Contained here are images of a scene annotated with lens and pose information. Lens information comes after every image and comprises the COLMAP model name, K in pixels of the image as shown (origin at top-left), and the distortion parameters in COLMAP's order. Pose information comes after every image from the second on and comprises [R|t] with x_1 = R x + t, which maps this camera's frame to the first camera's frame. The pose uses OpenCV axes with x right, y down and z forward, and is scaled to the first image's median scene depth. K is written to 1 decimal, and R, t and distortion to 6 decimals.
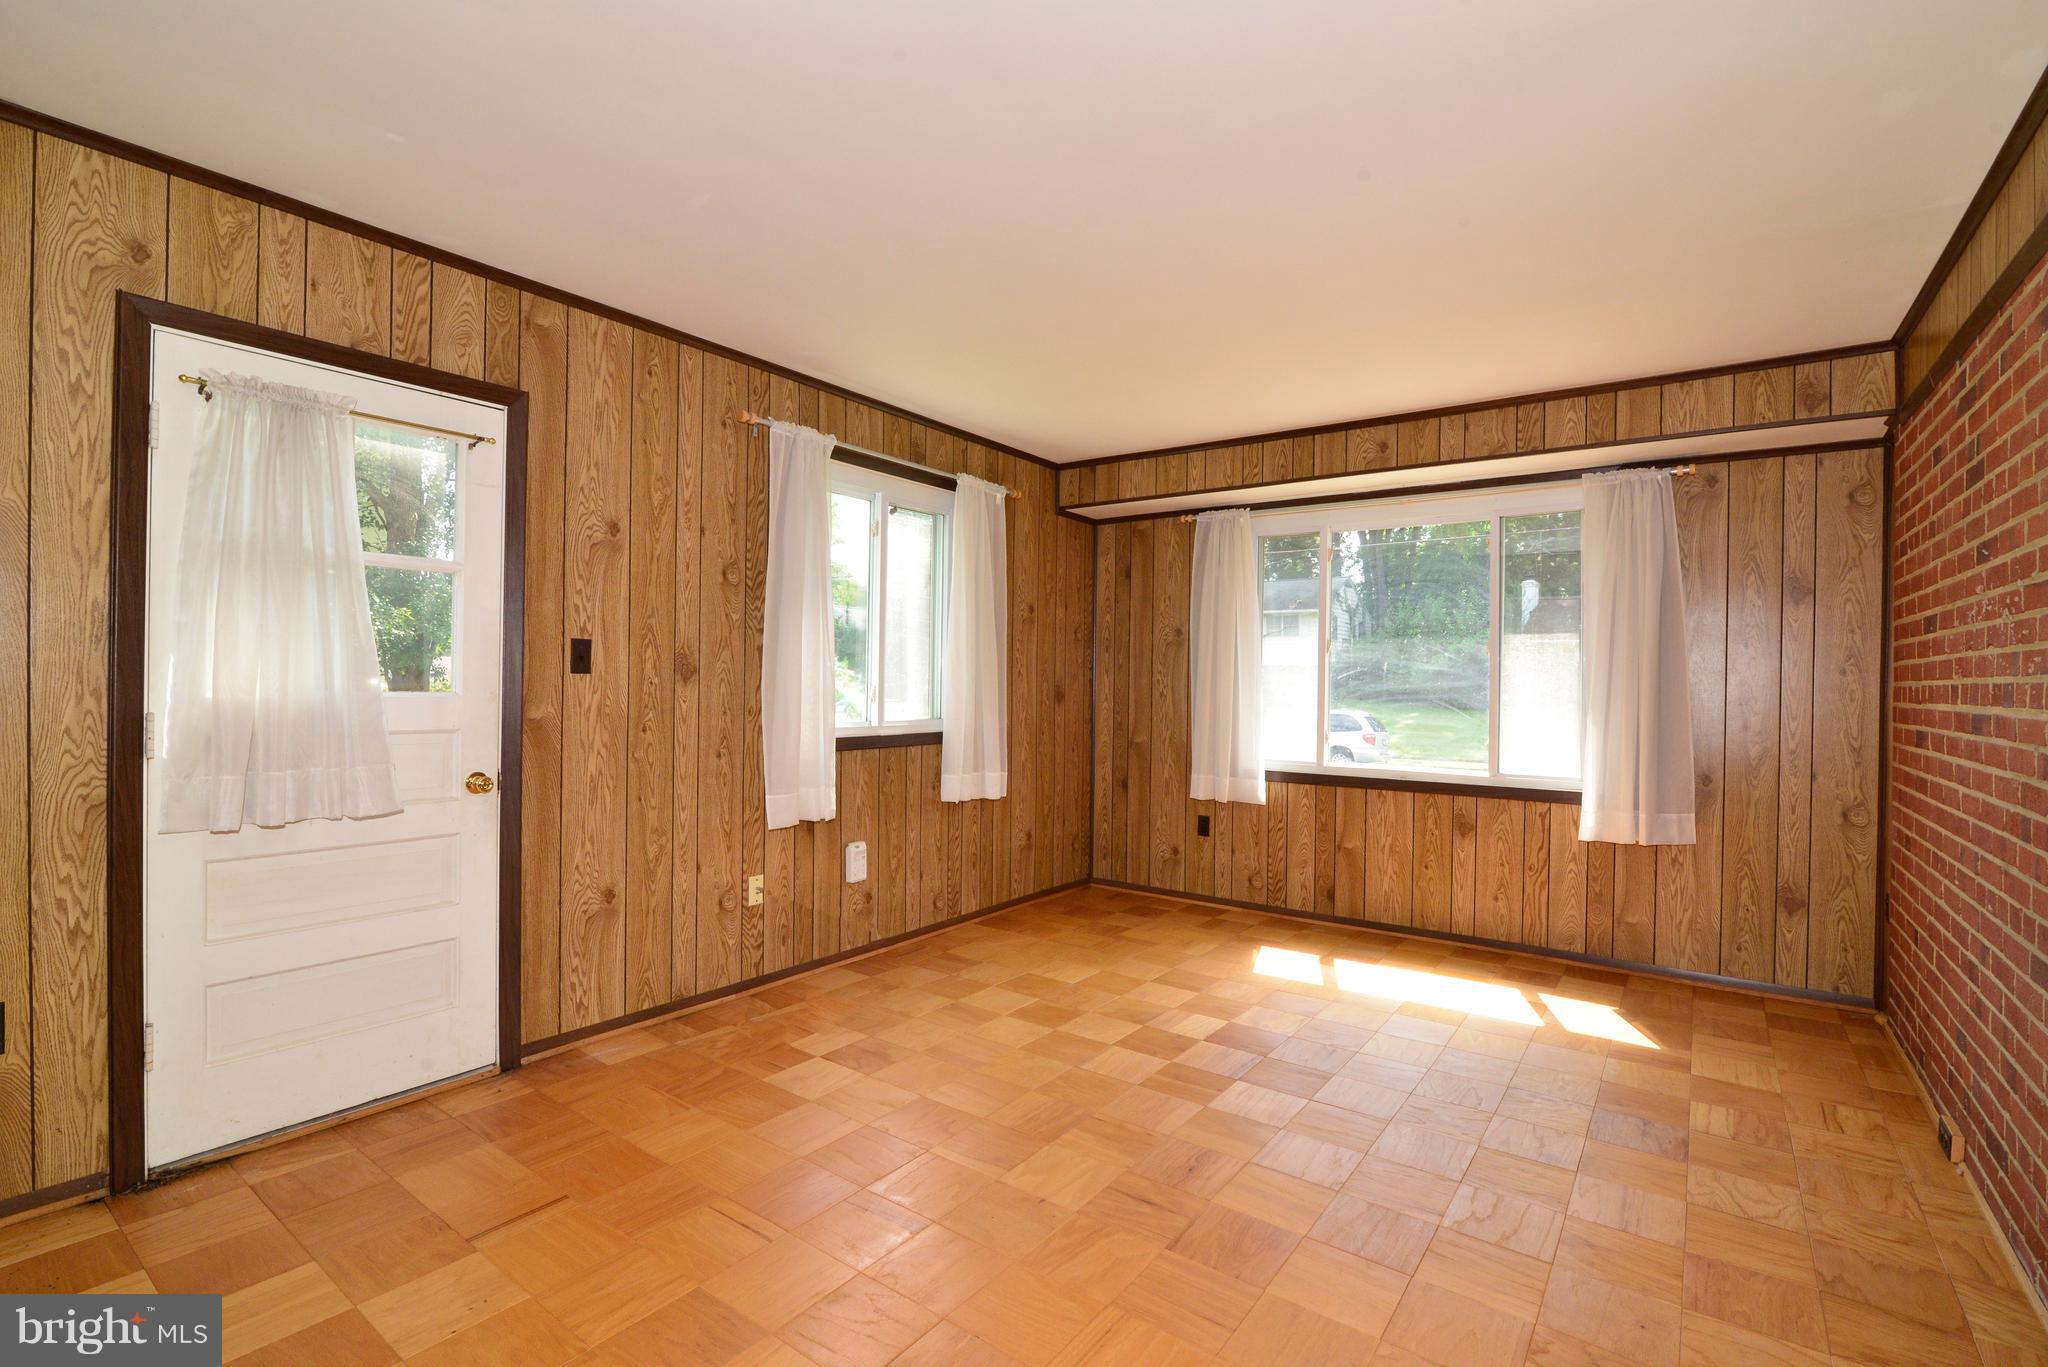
lens RADIAL K [[936.8, 0, 1020.3], [0, 936.8, 684.6], [0, 0, 1]] dist [-0.020603, 0.001190]
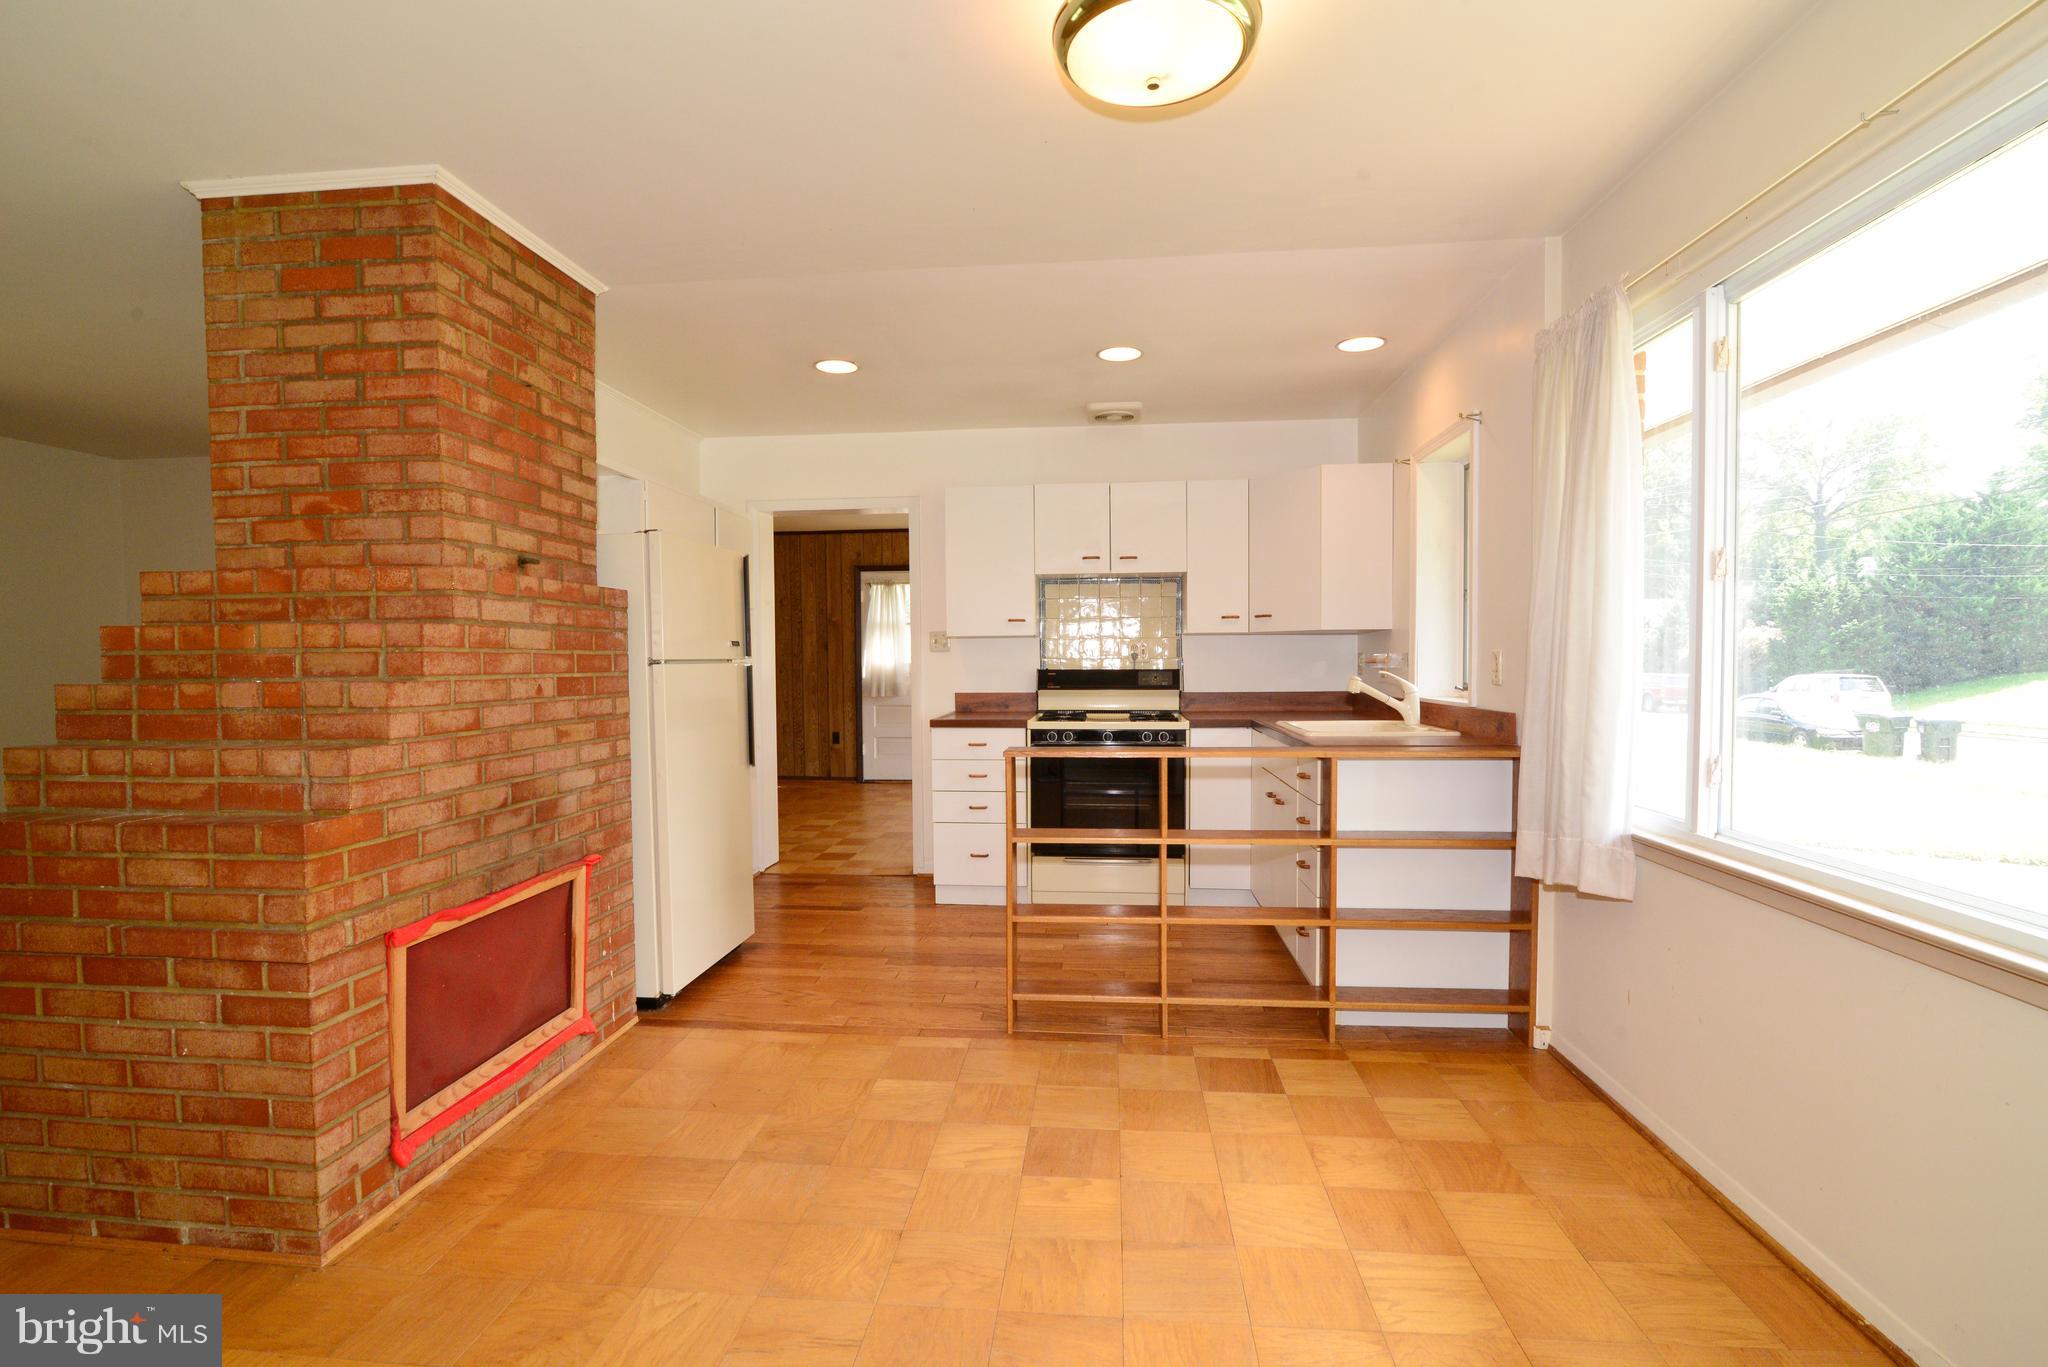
lens RADIAL K [[936.8, 0, 1023.9], [0, 936.8, 691.4], [0, 0, 1]] dist [-0.020603, 0.001190]
pose [[0.507831, 0.009978, -0.861399, 1.653764], [0.014574, 0.999690, 0.020172, 0.035872], [0.861333, -0.022798, 0.507528, -0.273038]]
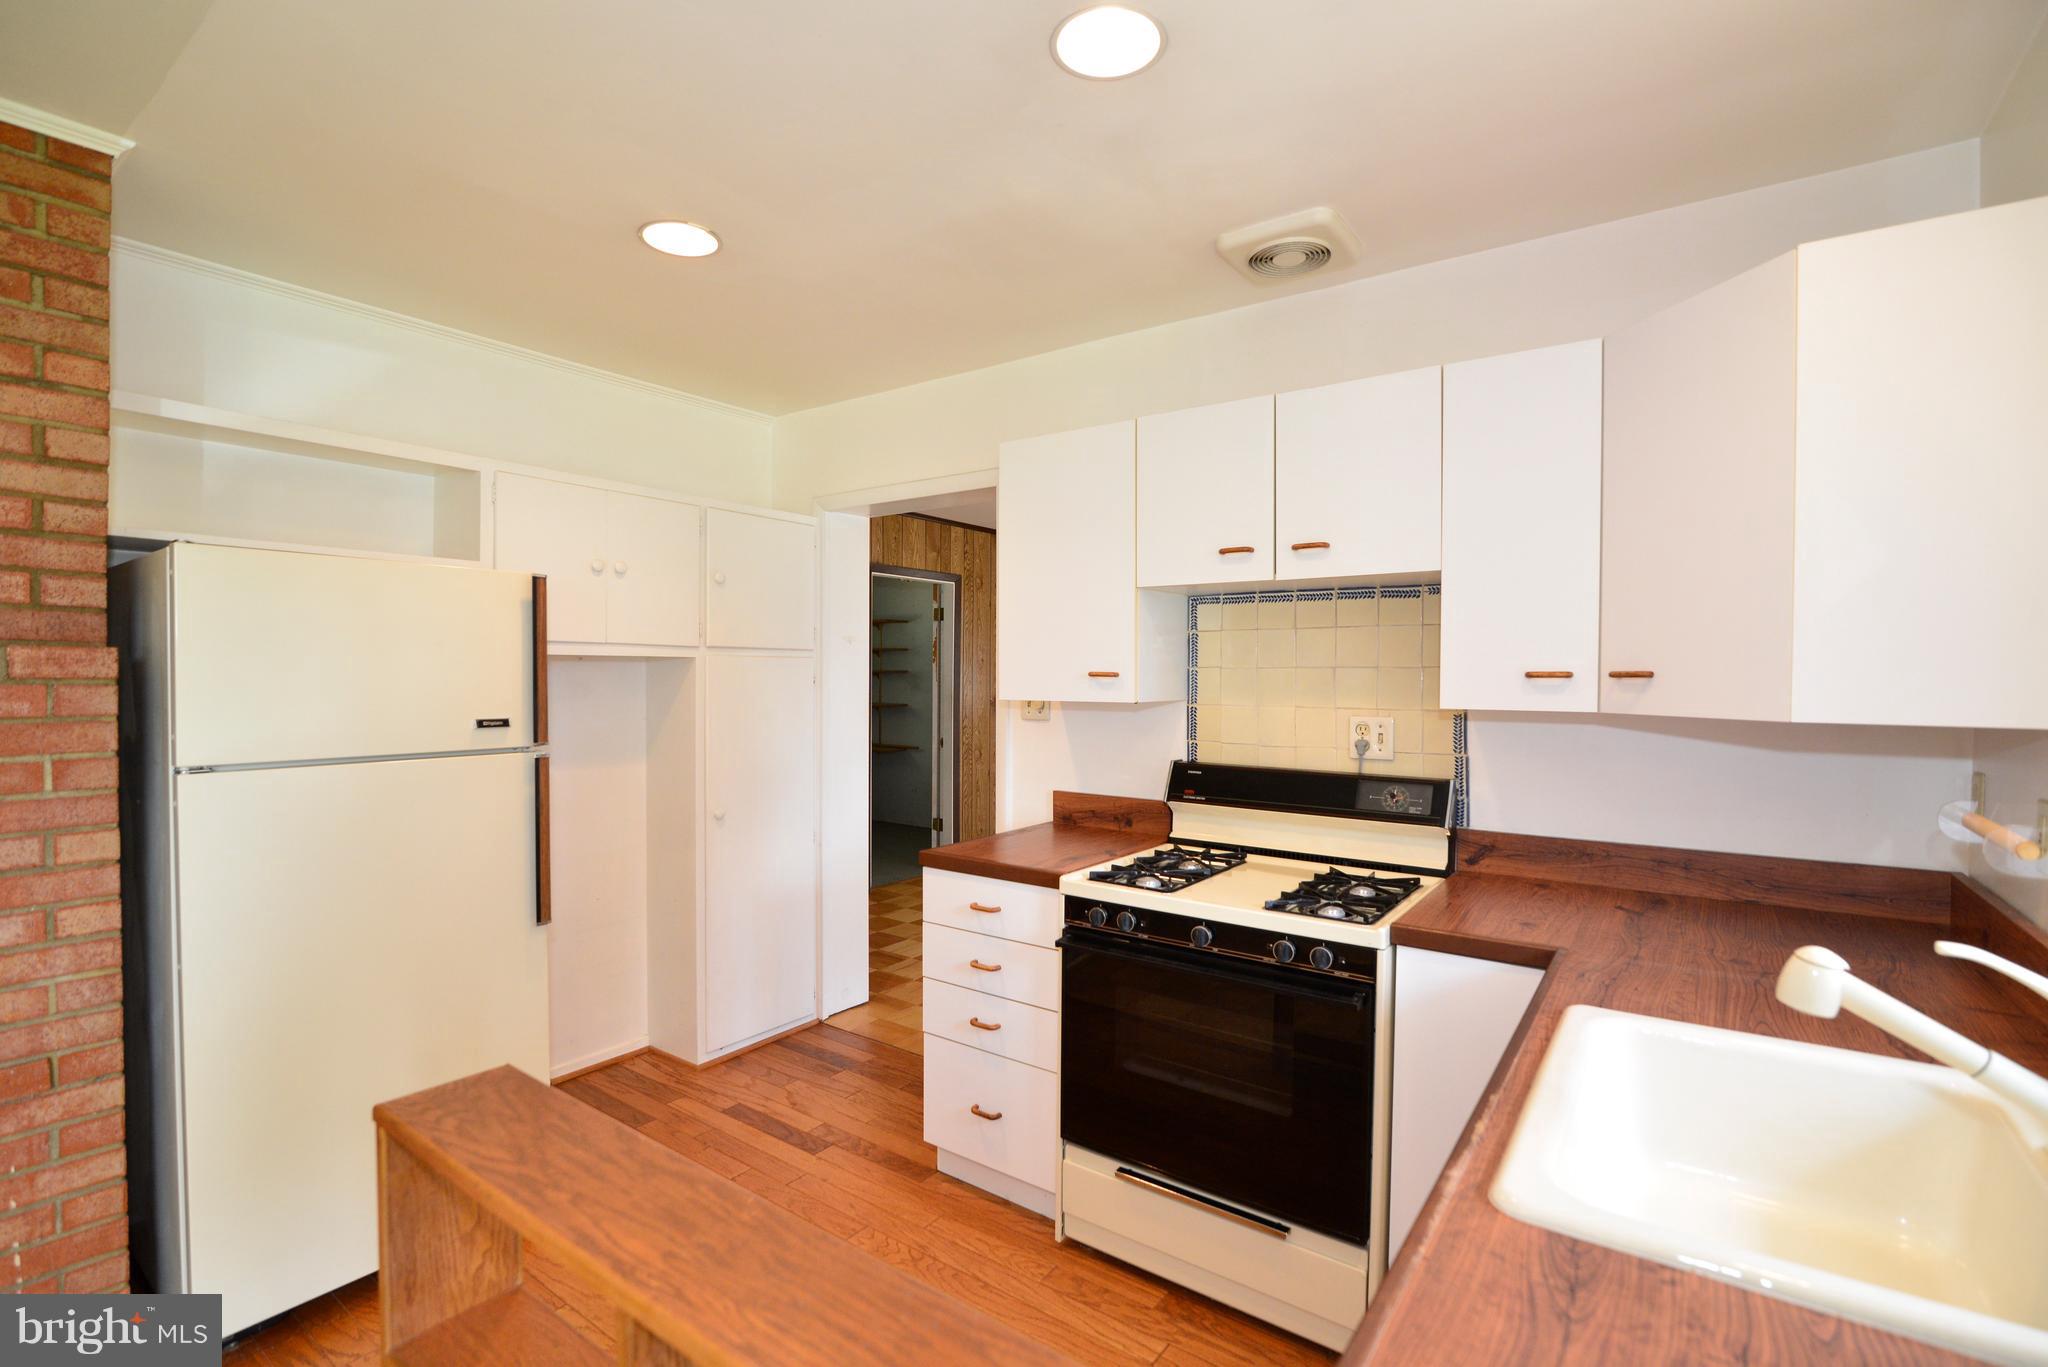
lens RADIAL K [[936.8, 0, 1029.0], [0, 936.8, 692.1], [0, 0, 1]] dist [-0.020603, 0.001190]
pose [[-0.001894, 0.002900, -0.999994, 1.249074], [-0.007116, 0.999970, 0.002914, -0.022158], [0.999973, 0.007122, -0.001874, 0.296297]]
